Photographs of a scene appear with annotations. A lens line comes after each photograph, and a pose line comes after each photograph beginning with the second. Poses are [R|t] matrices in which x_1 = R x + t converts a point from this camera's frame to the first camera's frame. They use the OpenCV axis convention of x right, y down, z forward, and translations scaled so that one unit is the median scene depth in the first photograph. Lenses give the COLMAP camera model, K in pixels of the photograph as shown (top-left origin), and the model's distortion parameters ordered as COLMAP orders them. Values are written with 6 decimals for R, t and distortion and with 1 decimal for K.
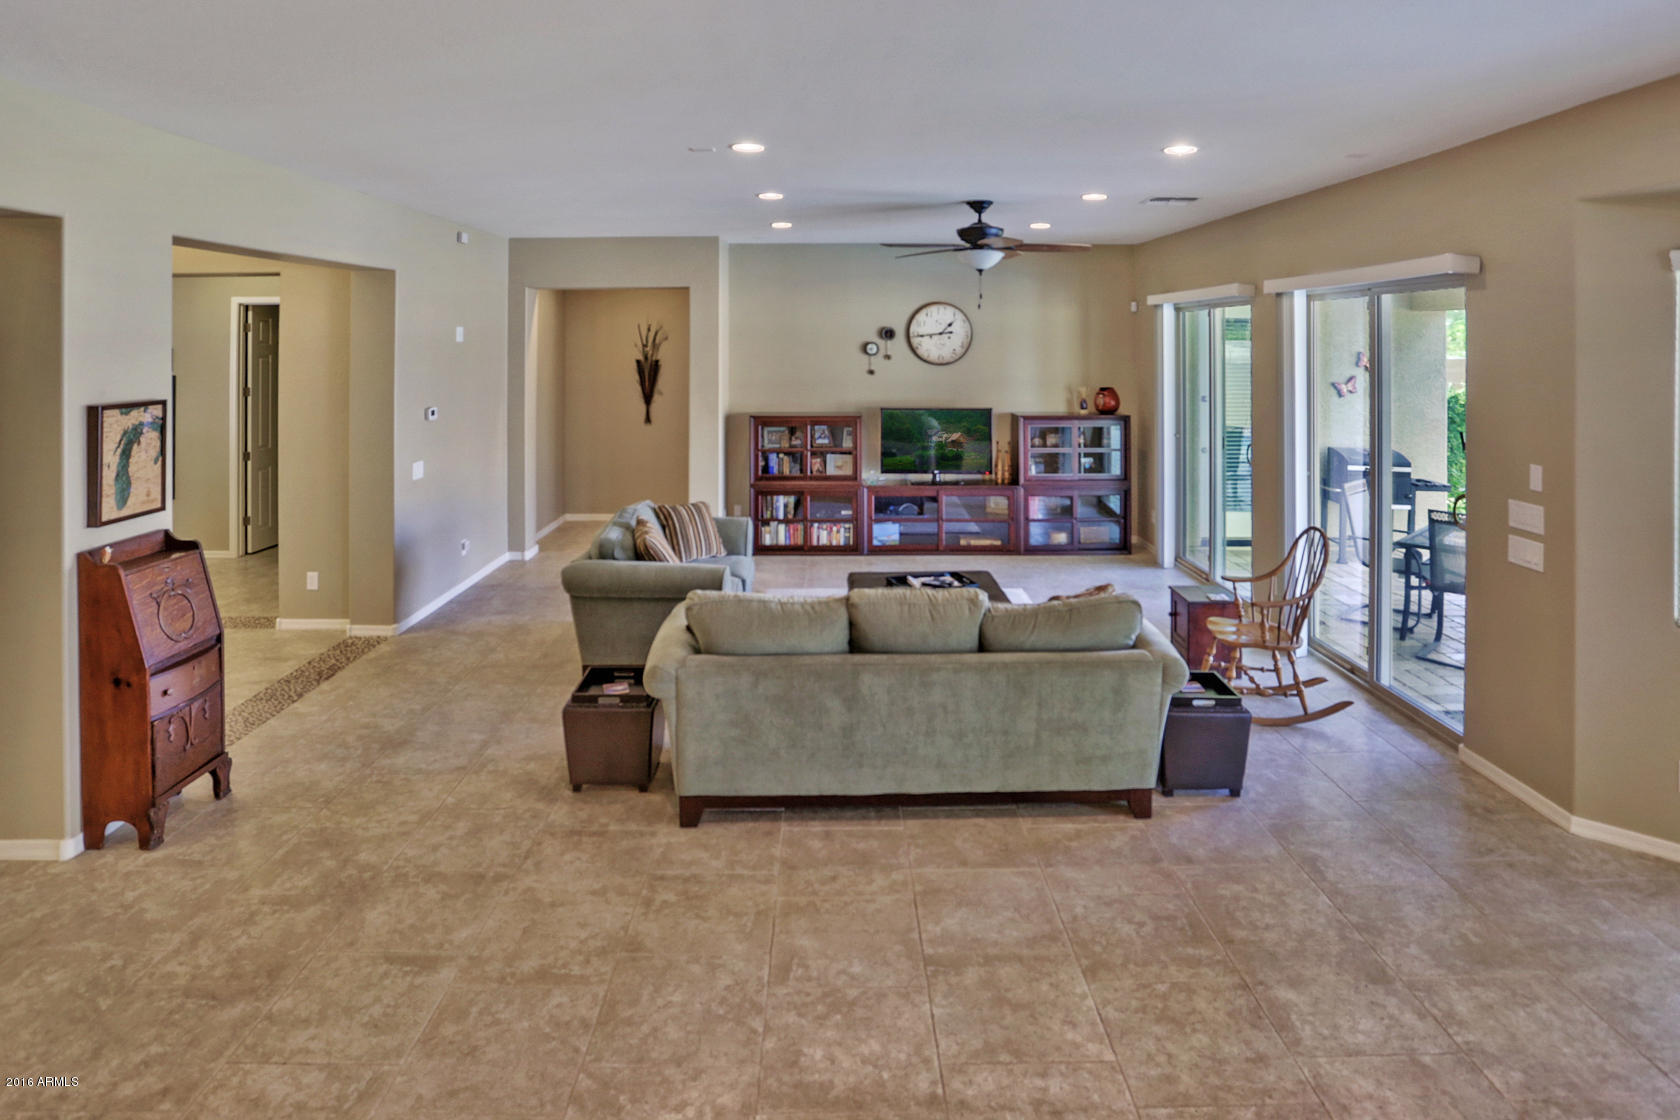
lens RADIAL K [[985.5, 0, 836.2], [0, 985.5, 334.5], [0, 0, 1]] dist [-0.032867, -0.000895]
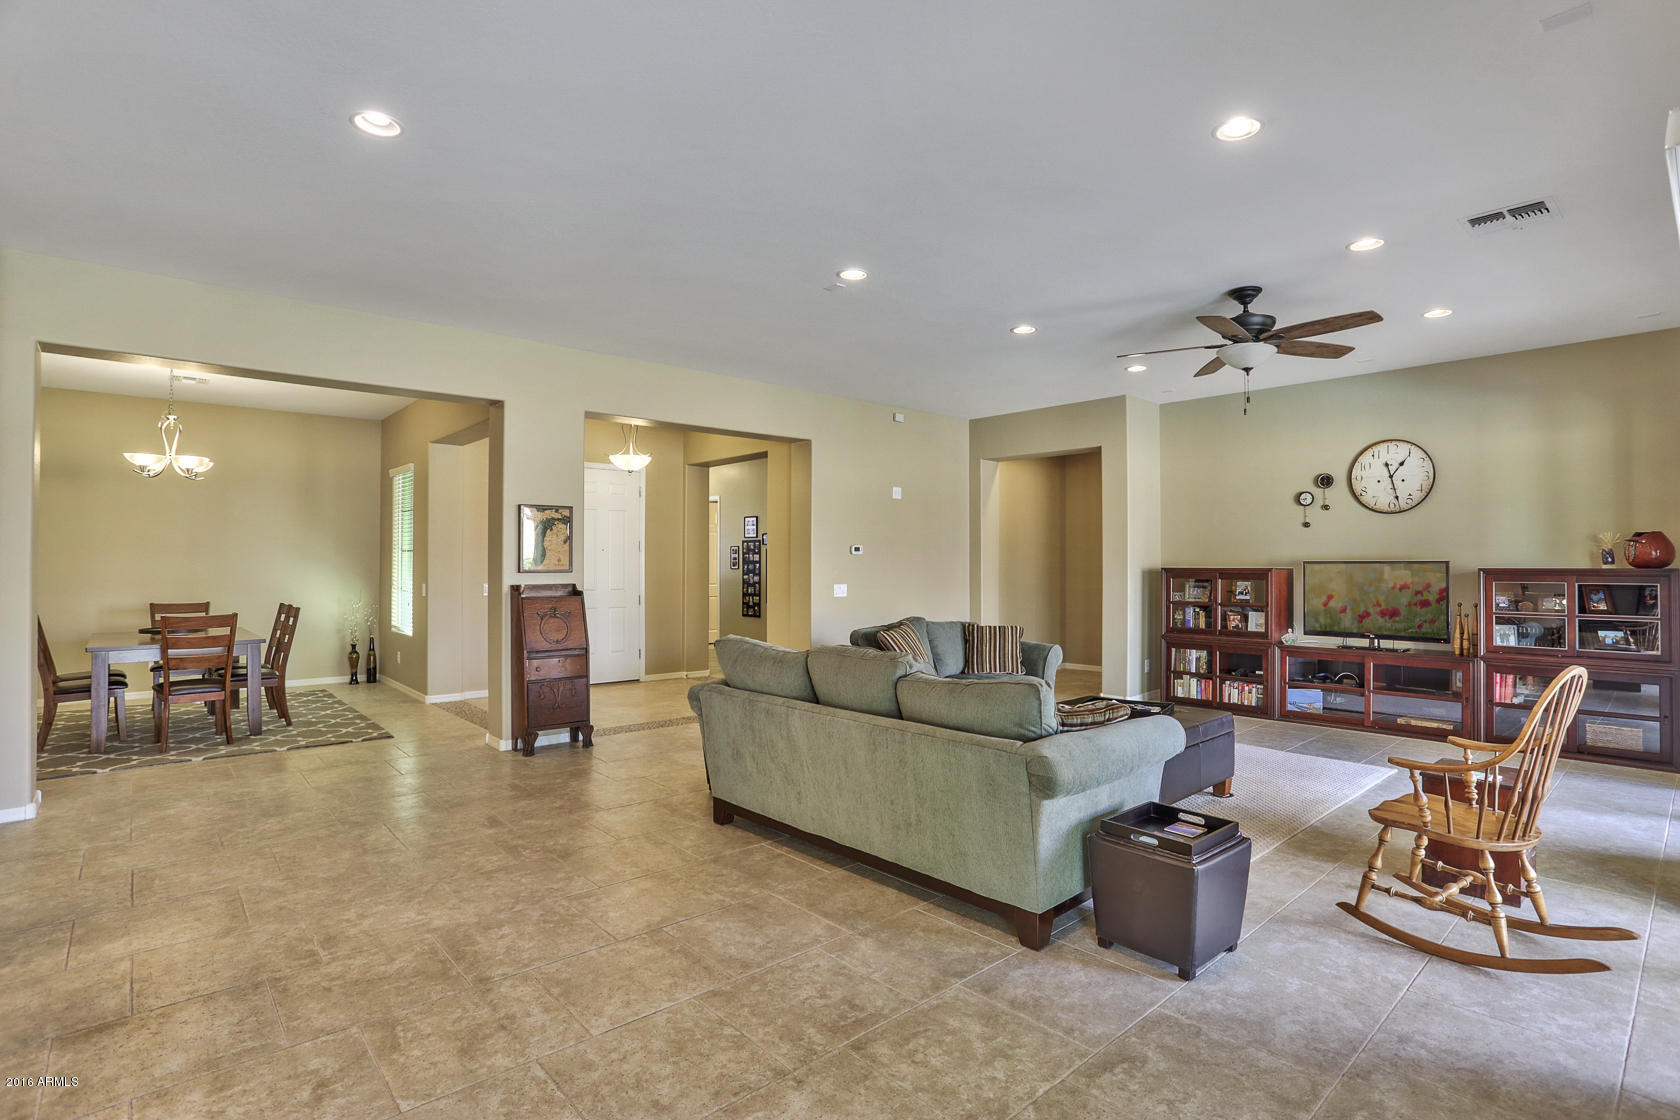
lens RADIAL K [[830.1, 0, 840.0], [0, 830.1, 560.0], [0, 0, 1]] dist [-0.053140, 0.000963]
pose [[0.652878, -0.002042, -0.757460, 0.739720], [-0.001868, 0.999989, -0.004306, 0.173059], [0.757461, 0.004226, 0.652867, 0.428547]]
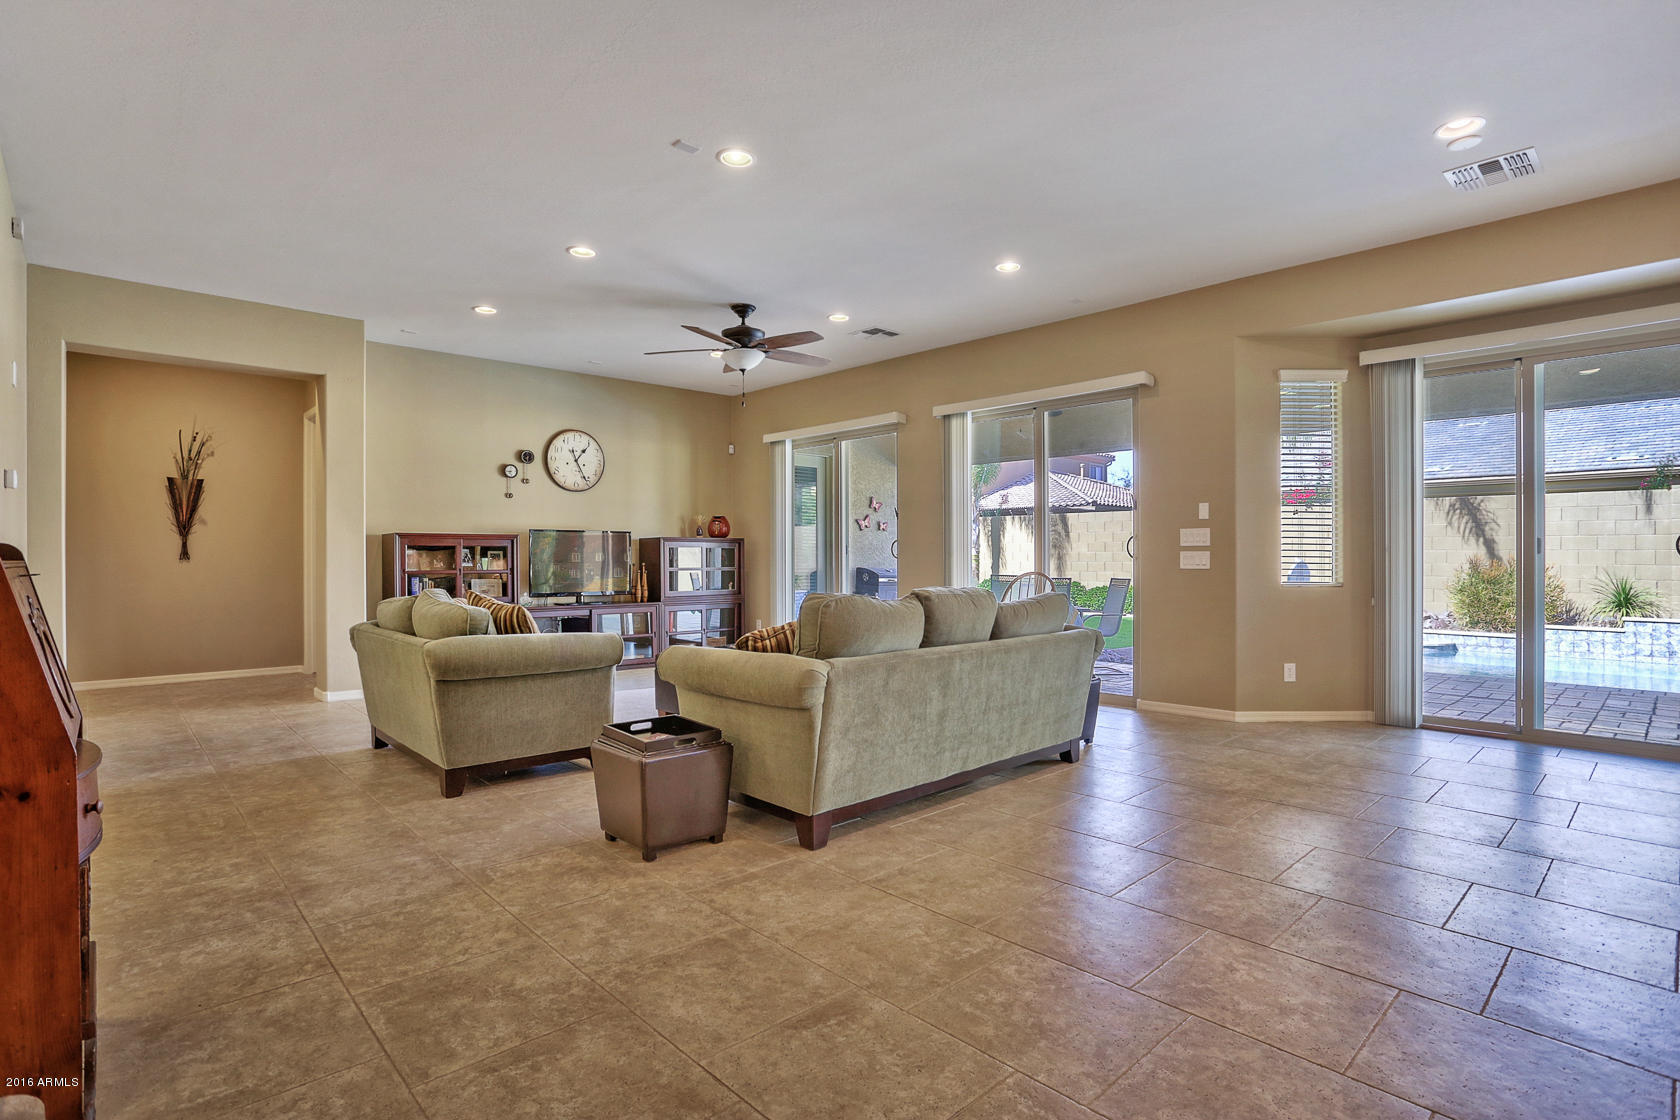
lens RADIAL K [[853.2, 0, 840.0], [0, 853.2, 560.0], [0, 0, 1]] dist [-0.073005, 0.029310]
pose [[0.727285, -0.000836, 0.686335, -0.676978], [-0.000491, 0.999998, 0.001739, 0.230634], [-0.686335, -0.001602, 0.727284, 0.405664]]
